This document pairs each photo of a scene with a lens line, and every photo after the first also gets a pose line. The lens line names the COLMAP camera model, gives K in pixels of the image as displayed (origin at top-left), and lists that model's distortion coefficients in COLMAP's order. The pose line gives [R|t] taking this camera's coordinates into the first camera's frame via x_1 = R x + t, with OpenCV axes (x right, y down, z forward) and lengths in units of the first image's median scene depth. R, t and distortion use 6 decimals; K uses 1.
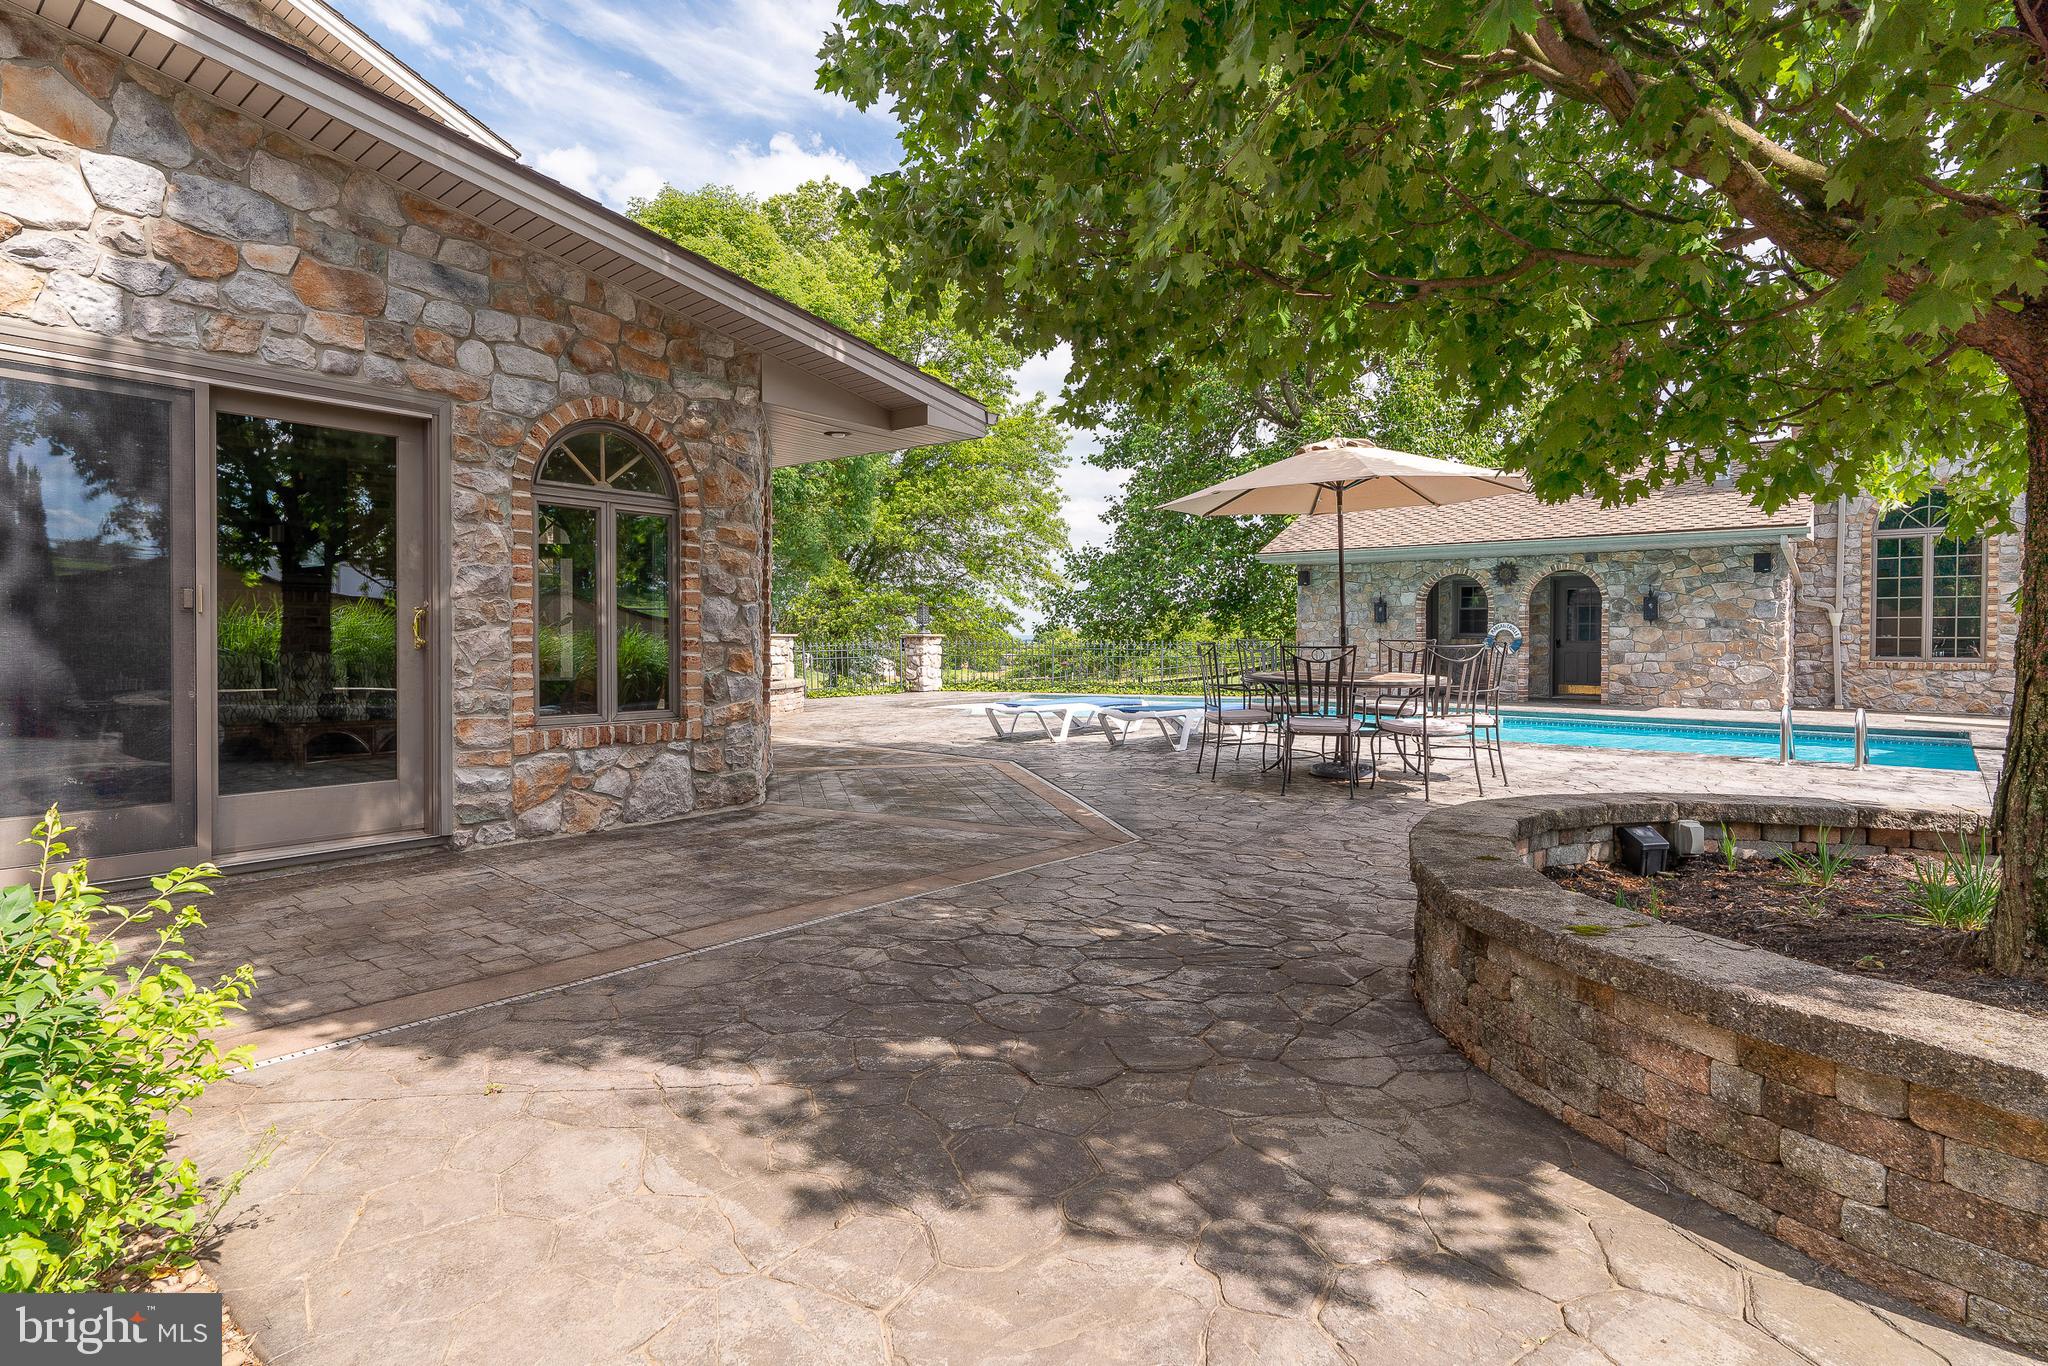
lens RADIAL K [[1063.2, 0, 1026.9], [0, 1063.2, 651.6], [0, 0, 1]] dist [0.013023, 0.001457]
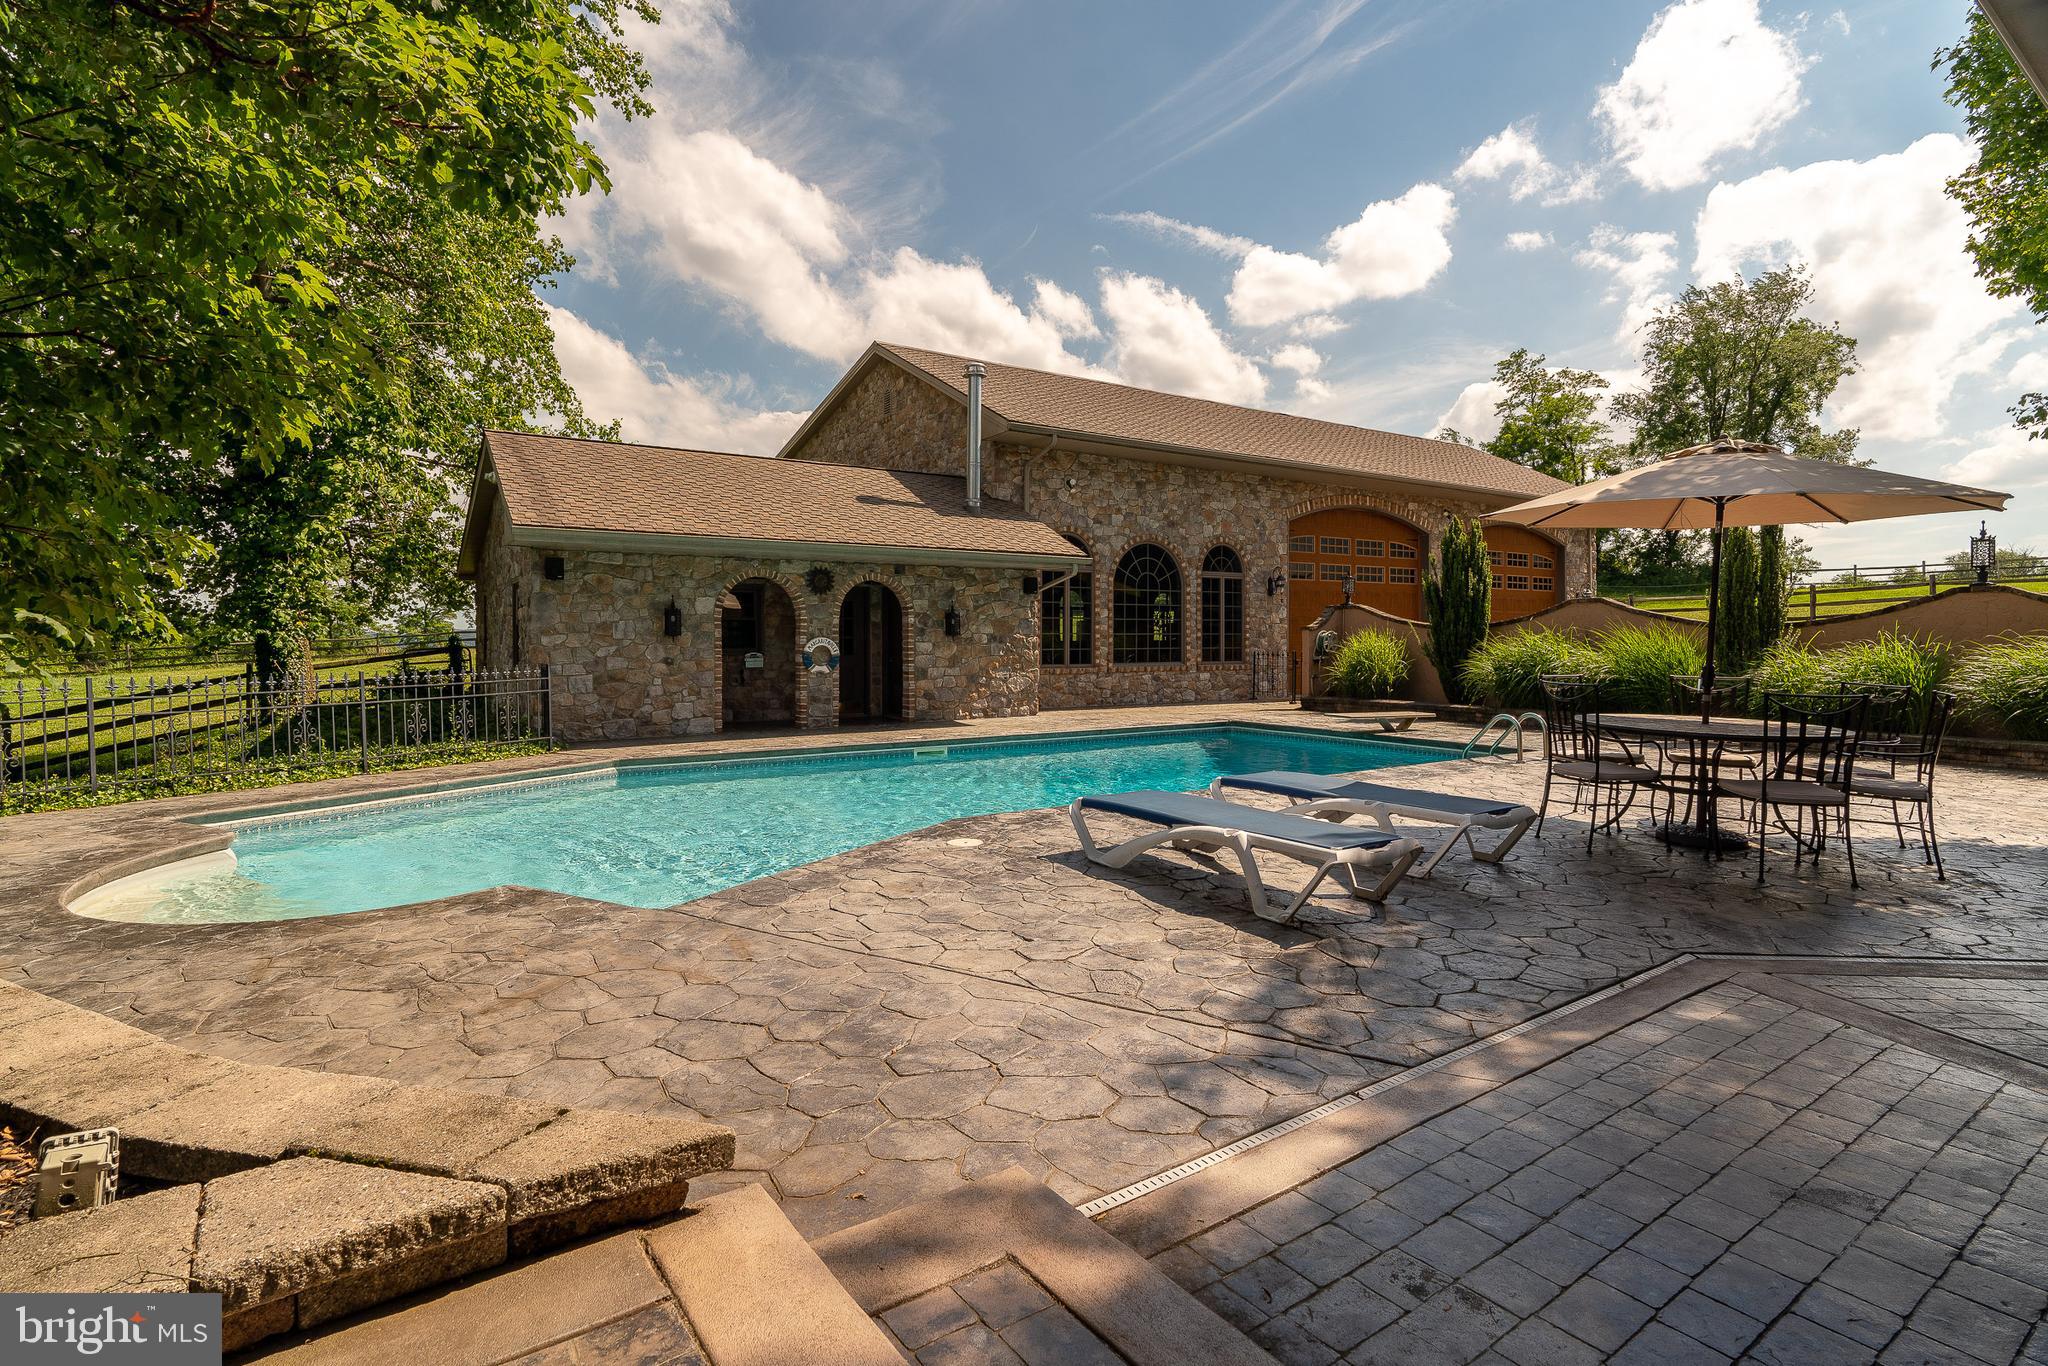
lens RADIAL K [[981.7, 0, 1022.3], [0, 981.7, 651.3], [0, 0, 1]] dist [-0.001871, 0.000591]
pose [[0.282008, -0.019061, 0.959223, -0.300712], [0.013784, 0.999780, 0.015814, -0.028684], [-0.959313, 0.008762, 0.282209, 0.680494]]
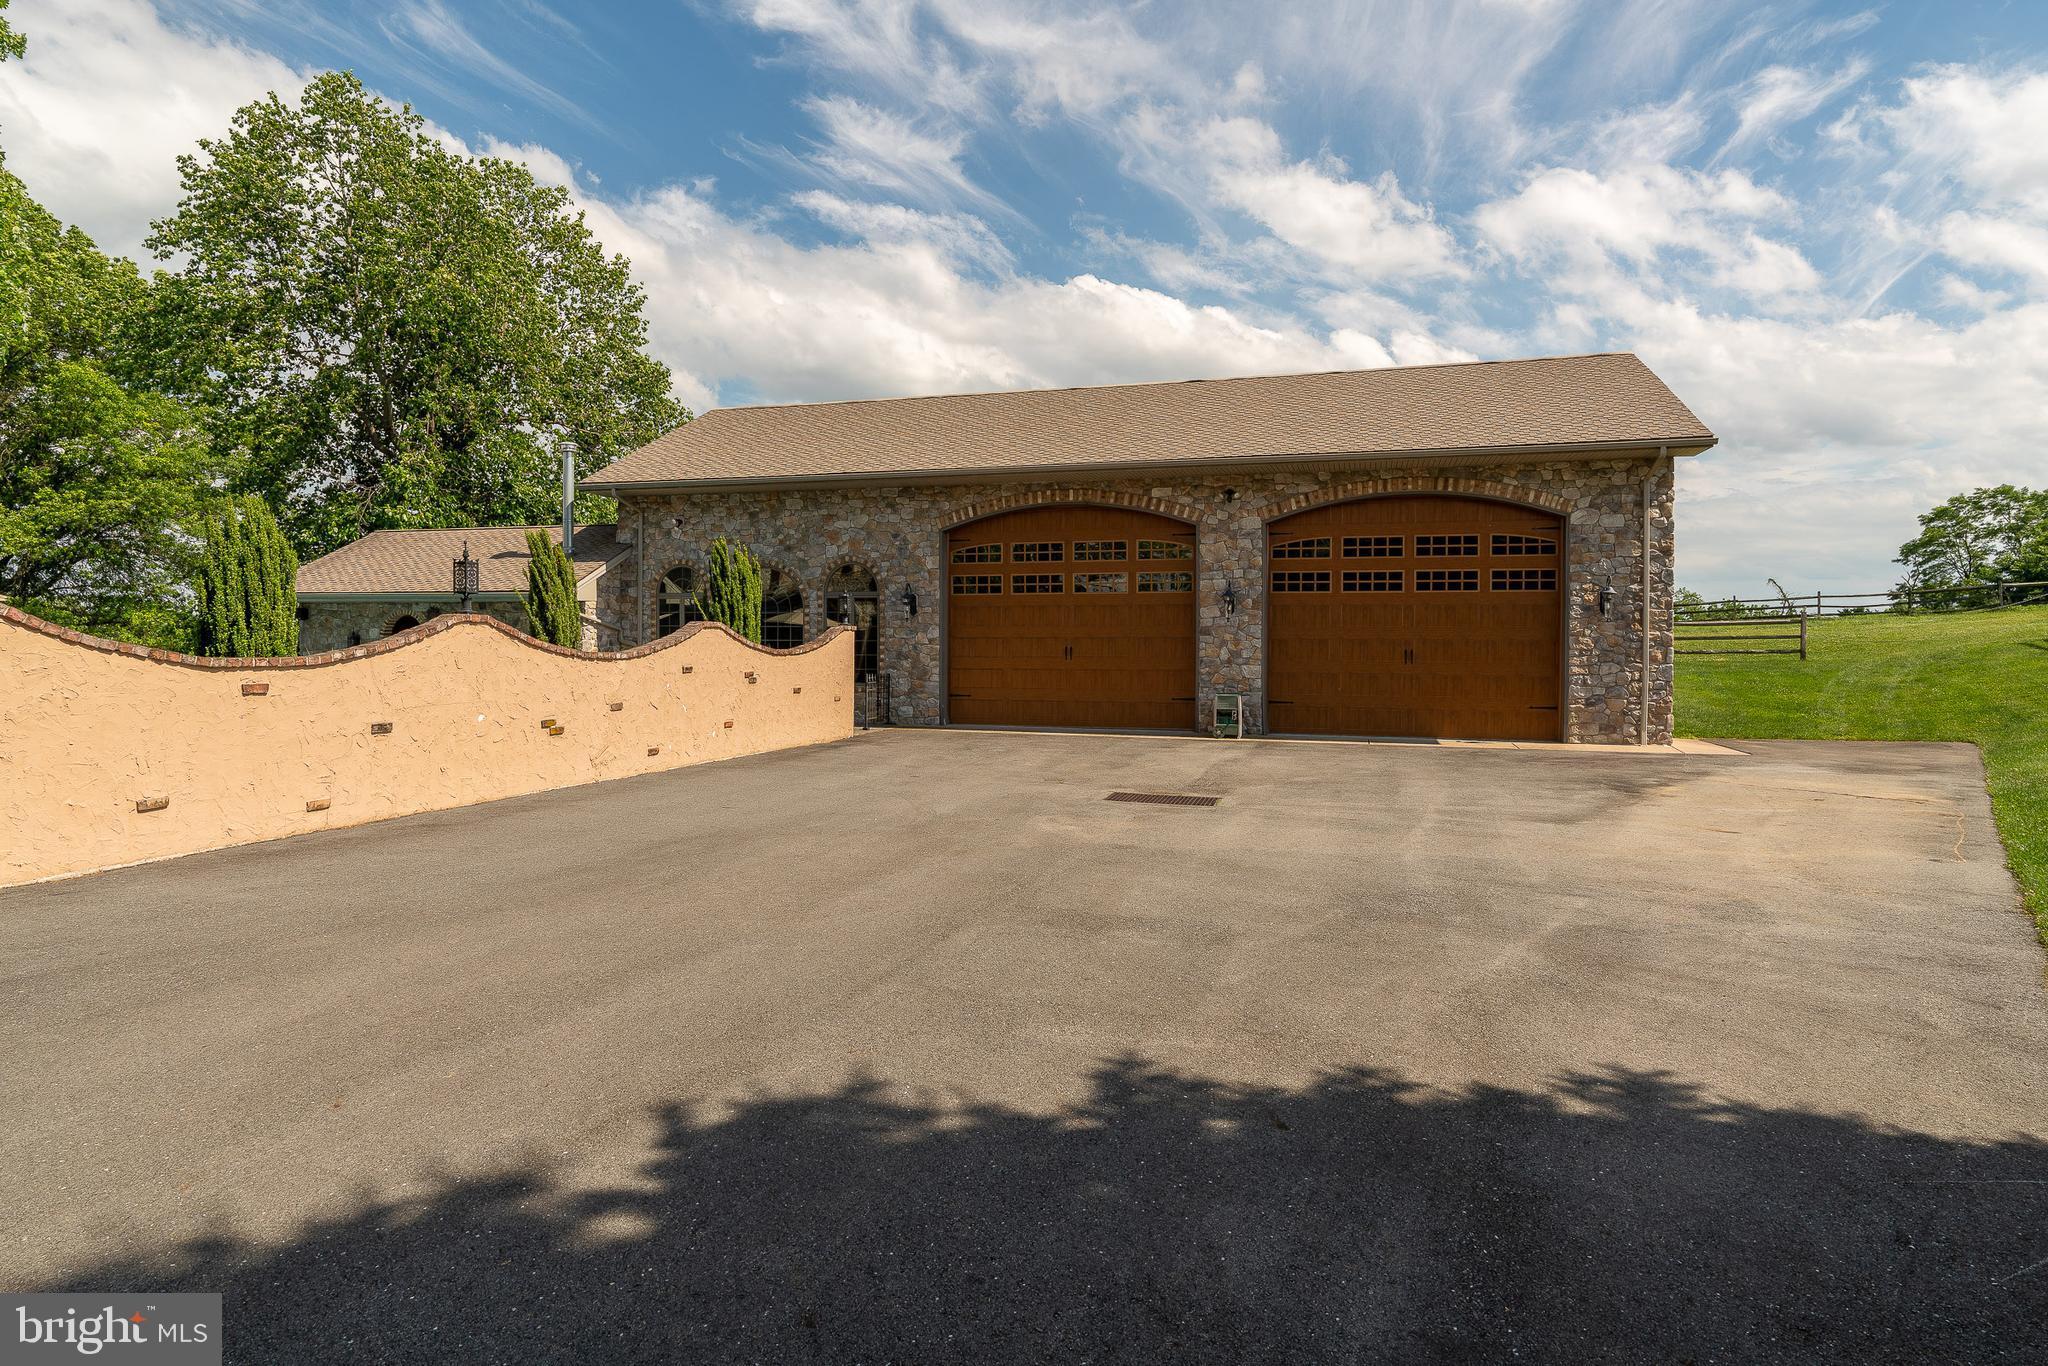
lens RADIAL K [[1127.1, 0, 1017.8], [0, 1127.1, 647.4], [0, 0, 1]] dist [-0.006763, 0.014573]
pose [[0.914810, -0.000458, 0.403884, 0.601722], [0.002503, 0.999987, -0.004536, -0.029583], [-0.403876, 0.005160, 0.914799, -0.595285]]
